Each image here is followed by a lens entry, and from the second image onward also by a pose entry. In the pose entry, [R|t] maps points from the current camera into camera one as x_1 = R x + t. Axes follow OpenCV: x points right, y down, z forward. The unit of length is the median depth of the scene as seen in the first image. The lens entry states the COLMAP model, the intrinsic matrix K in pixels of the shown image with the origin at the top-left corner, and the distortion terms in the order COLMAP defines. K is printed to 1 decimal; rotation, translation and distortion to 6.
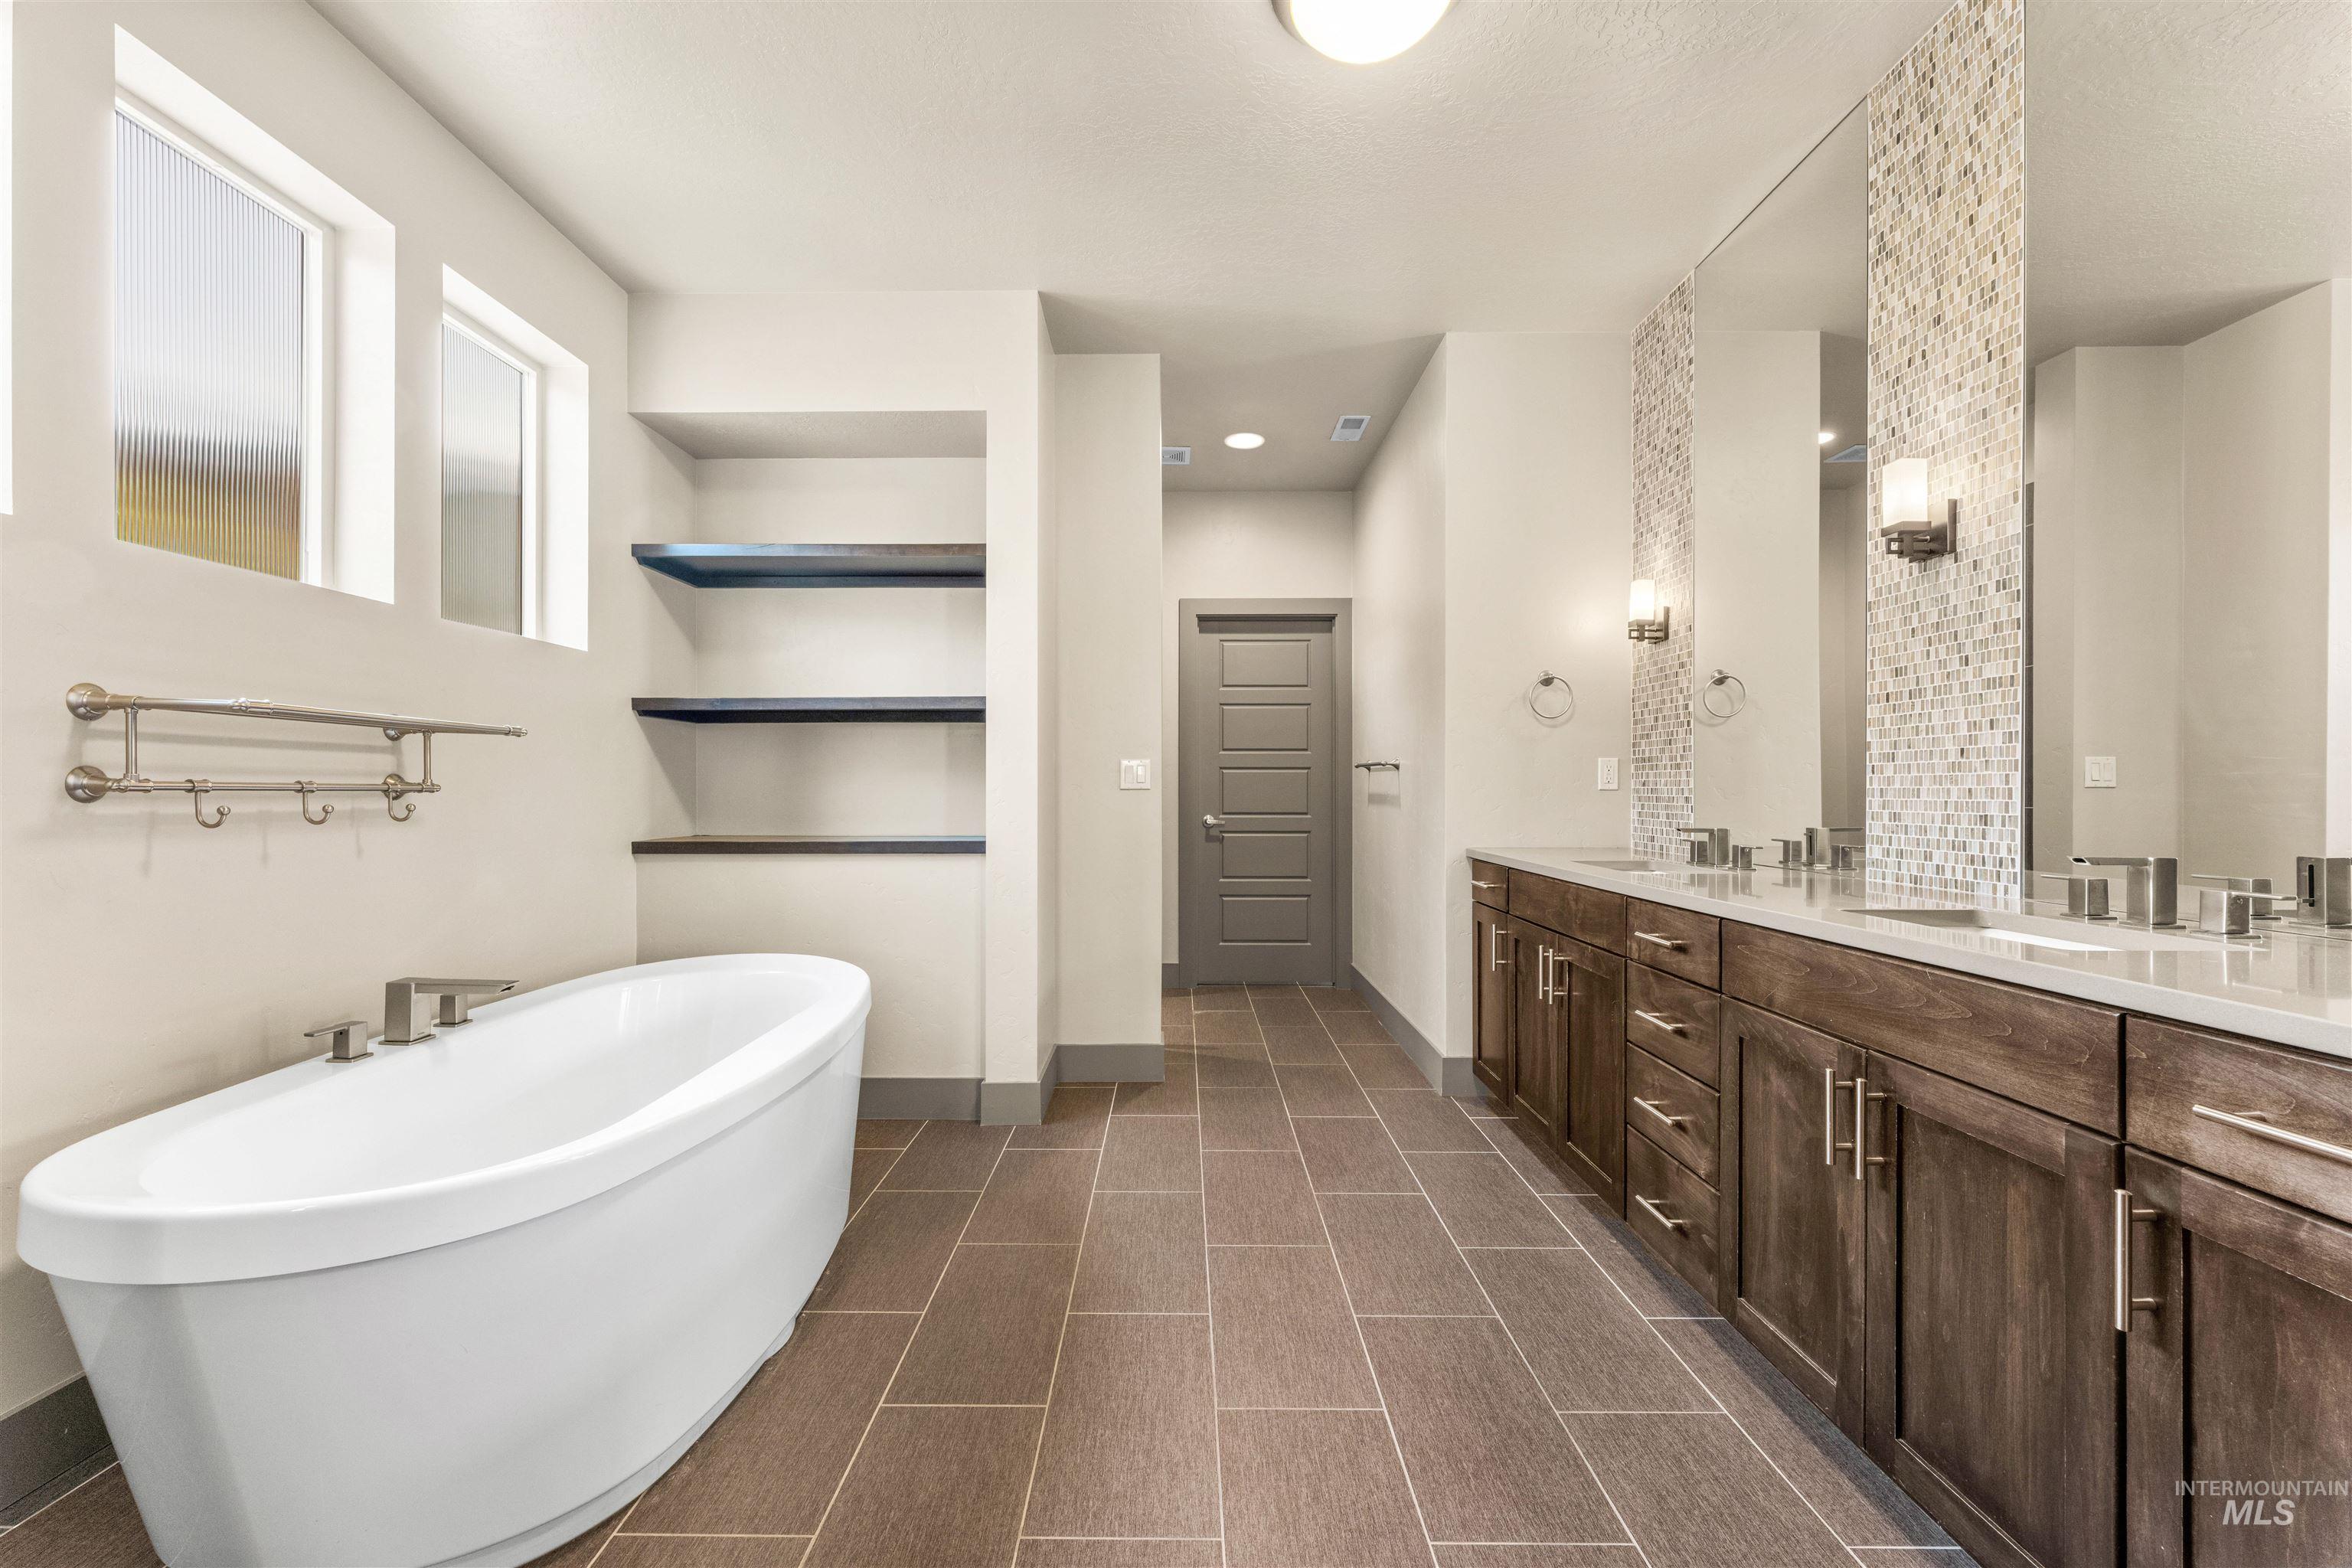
lens RADIAL K [[934.7, 0, 1182.5], [0, 934.7, 788.7], [0, 0, 1]] dist [-0.000032, -0.000329]
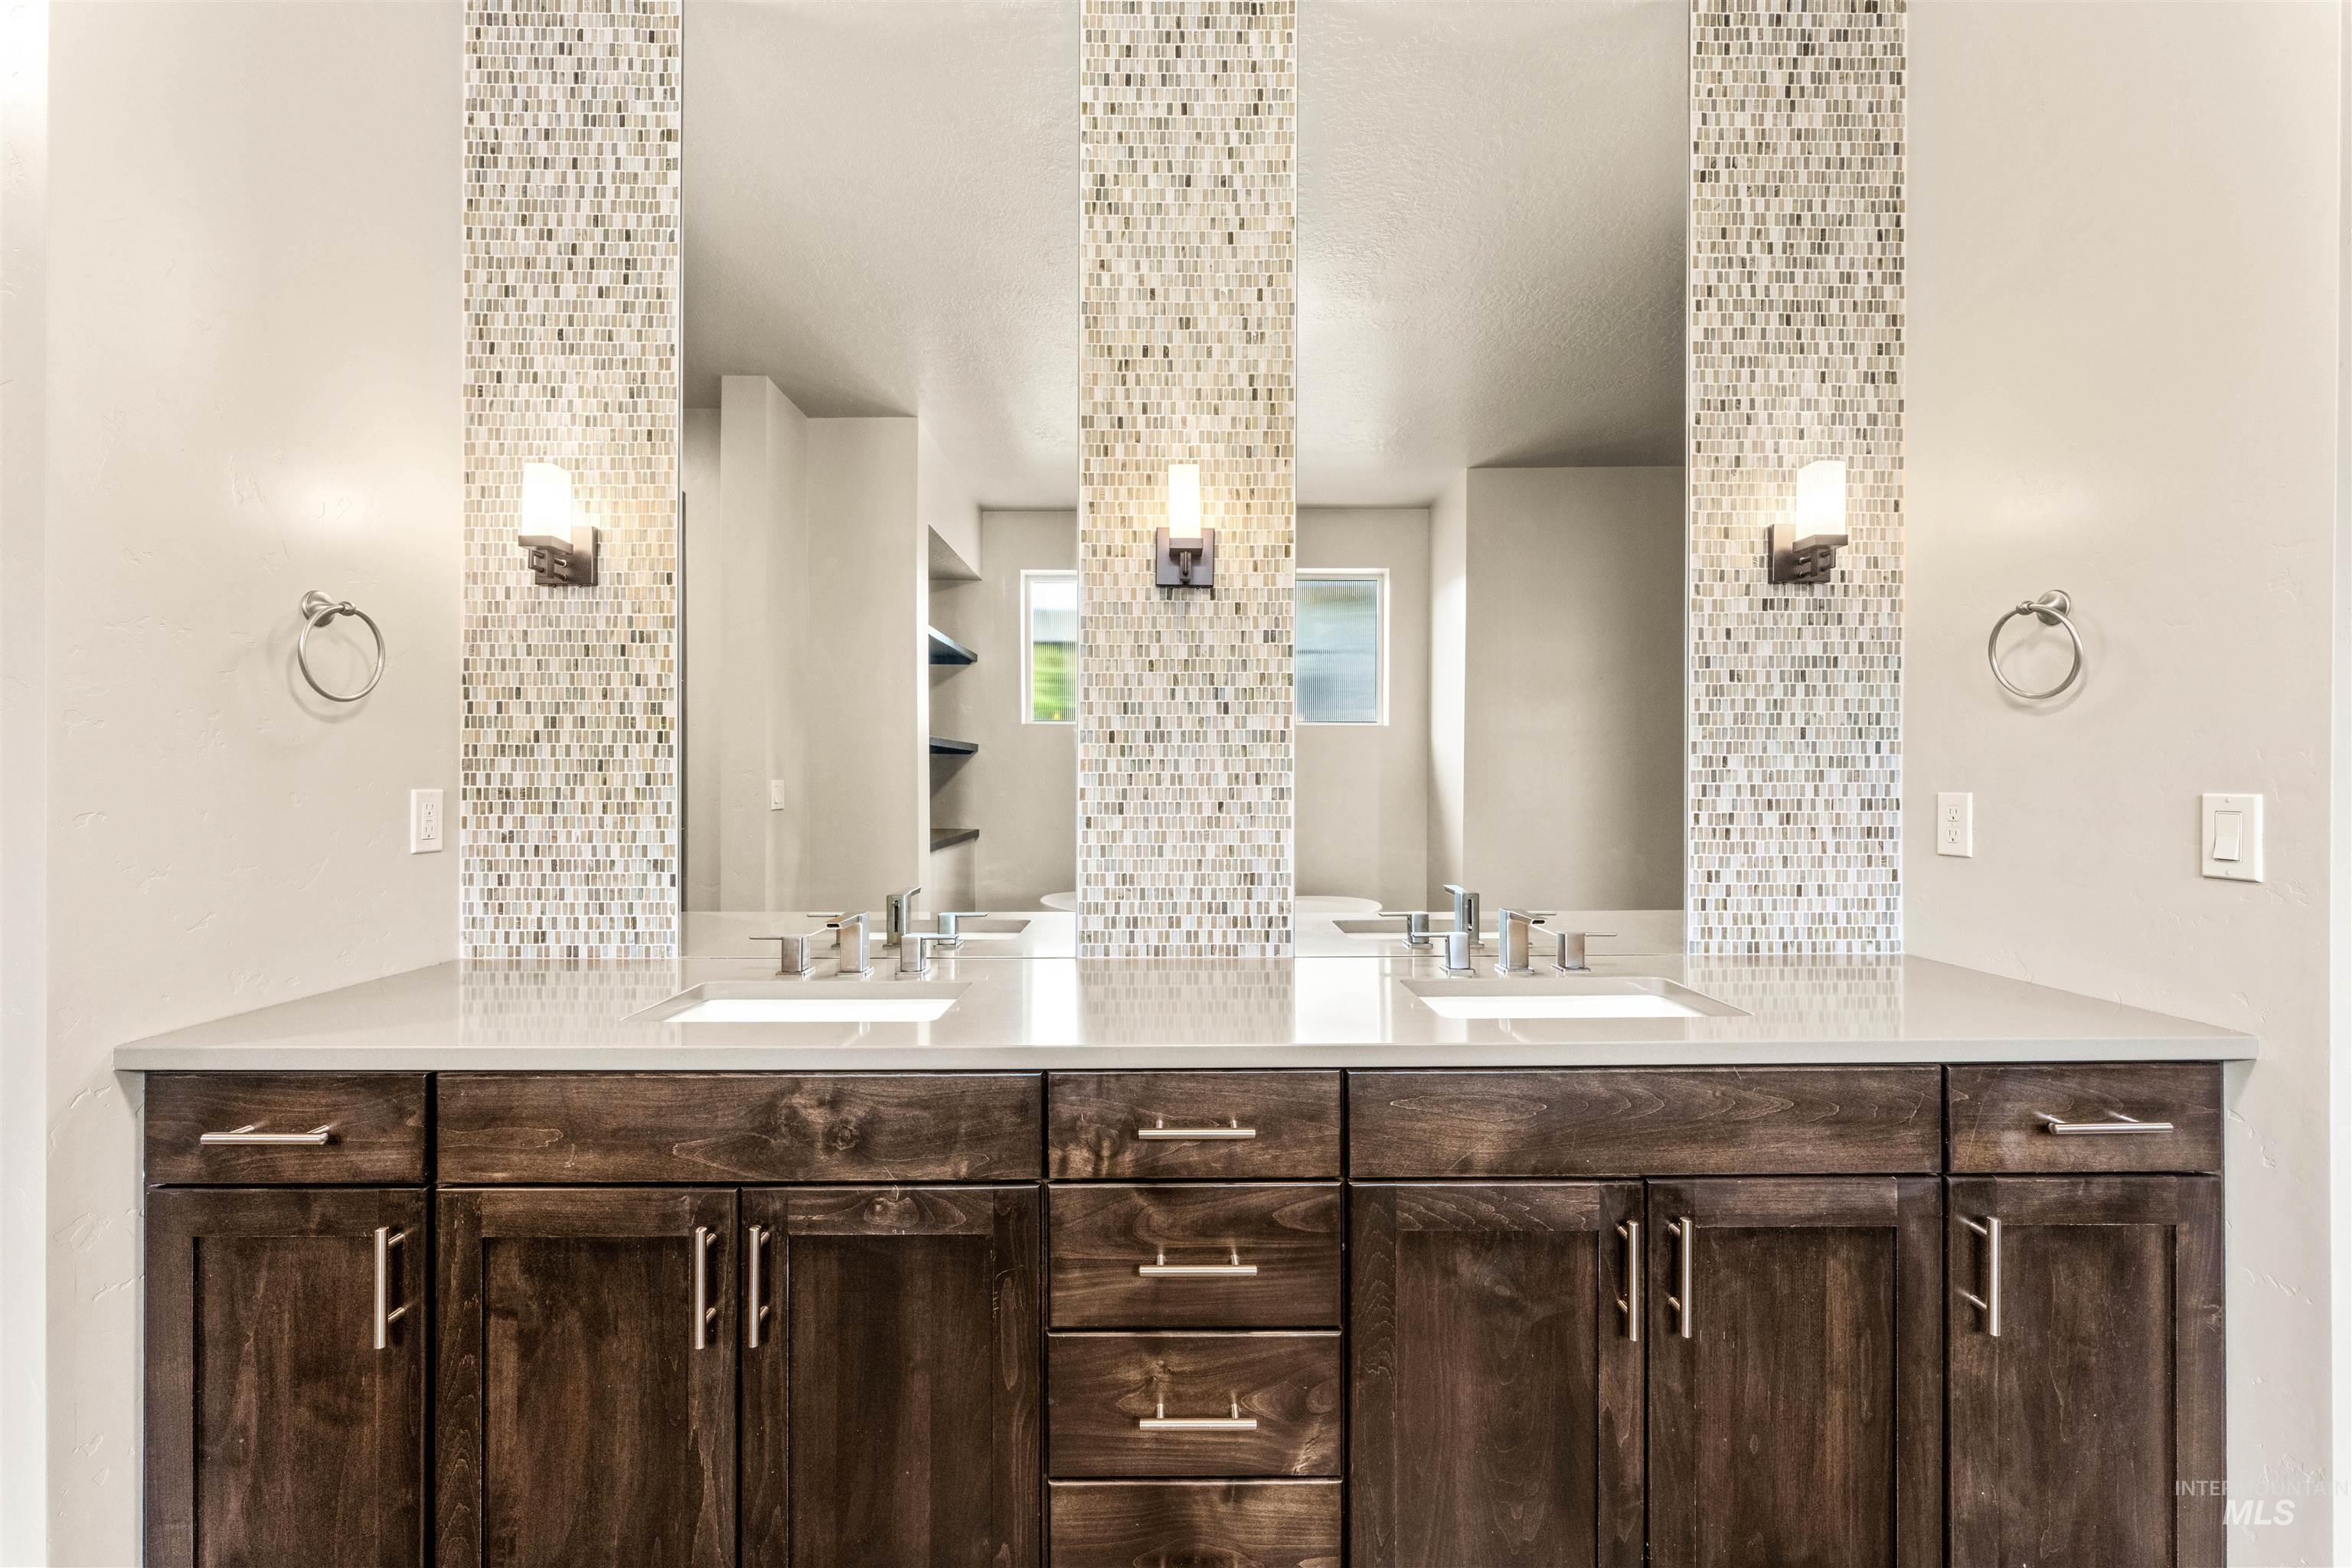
lens RADIAL K [[934.7, 0, 1162.8], [0, 934.7, 781.5], [0, 0, 1]] dist [-0.000032, -0.000329]
pose [[-0.003628, 0.001014, 0.999993, -0.083499], [0.000924, 0.999999, -0.001010, -0.058333], [-0.999993, 0.000920, -0.003629, 0.982906]]
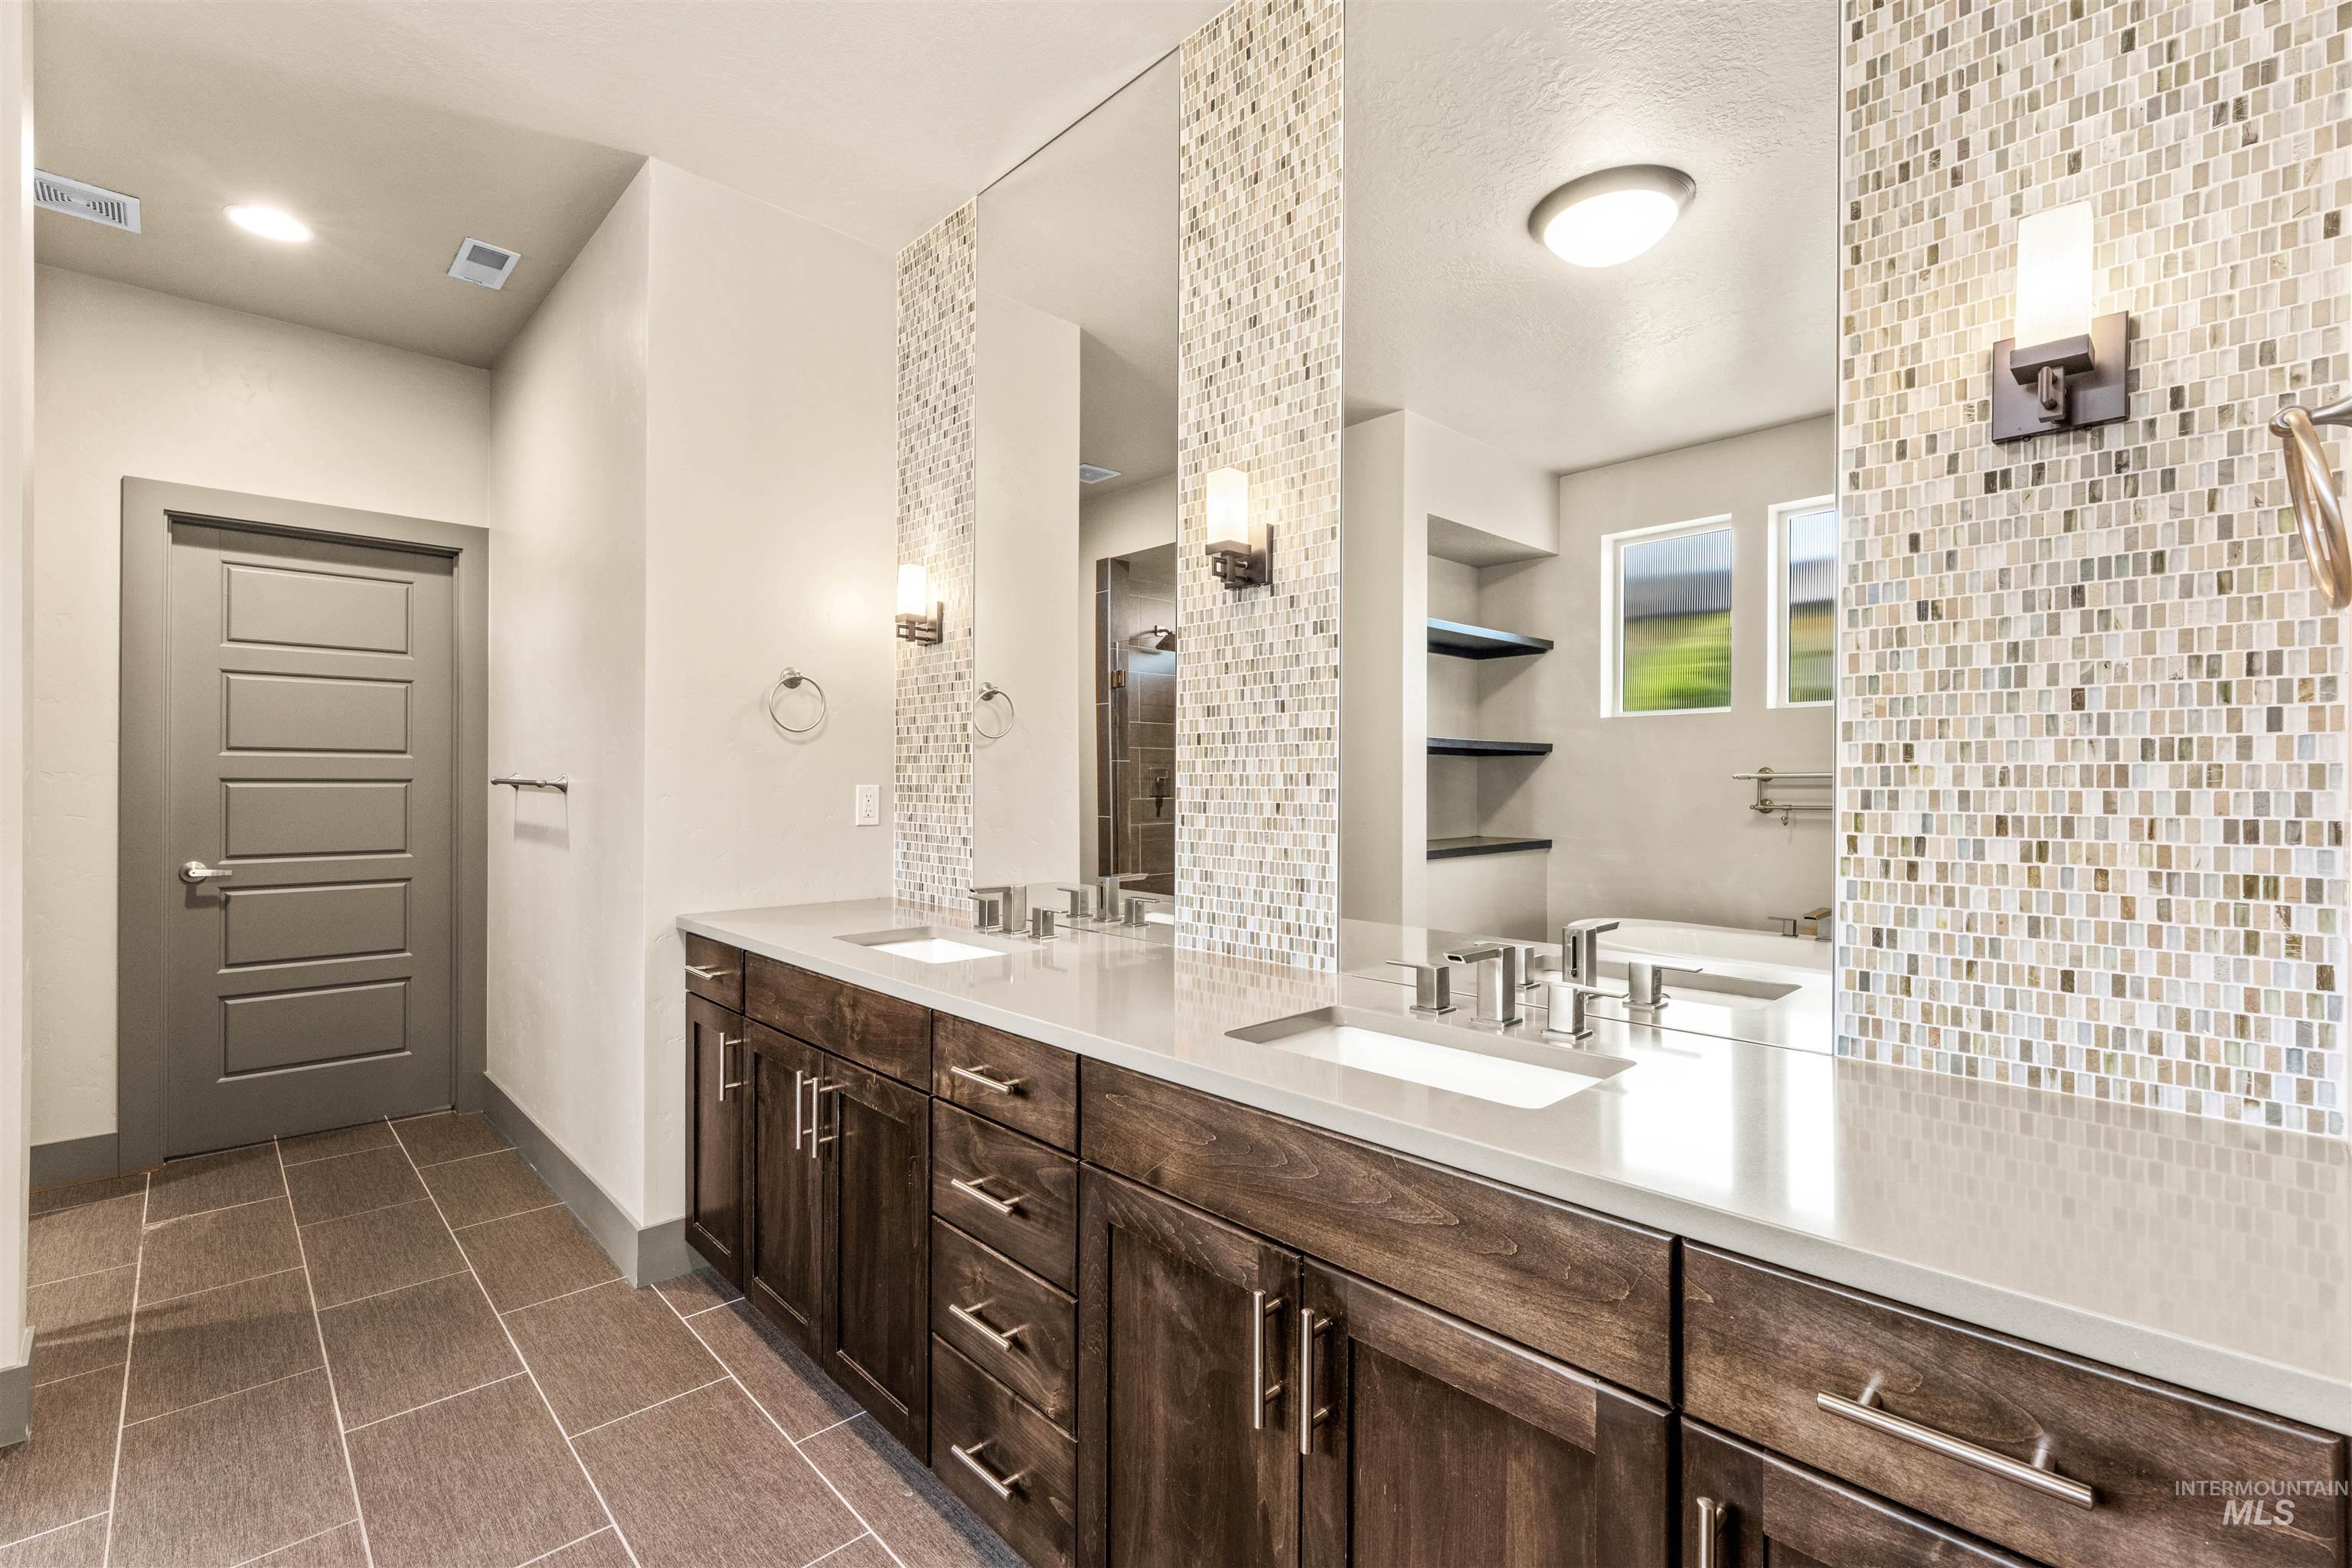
lens RADIAL K [[1010.0, 0, 1162.5], [0, 1010.0, 779.9], [0, 0, 1]] dist [-0.001463, -0.000898]
pose [[0.723296, 0.003685, 0.690528, 0.078099], [-0.003432, 0.999993, -0.001741, -0.059187], [-0.690530, -0.001110, 0.723303, 0.347598]]
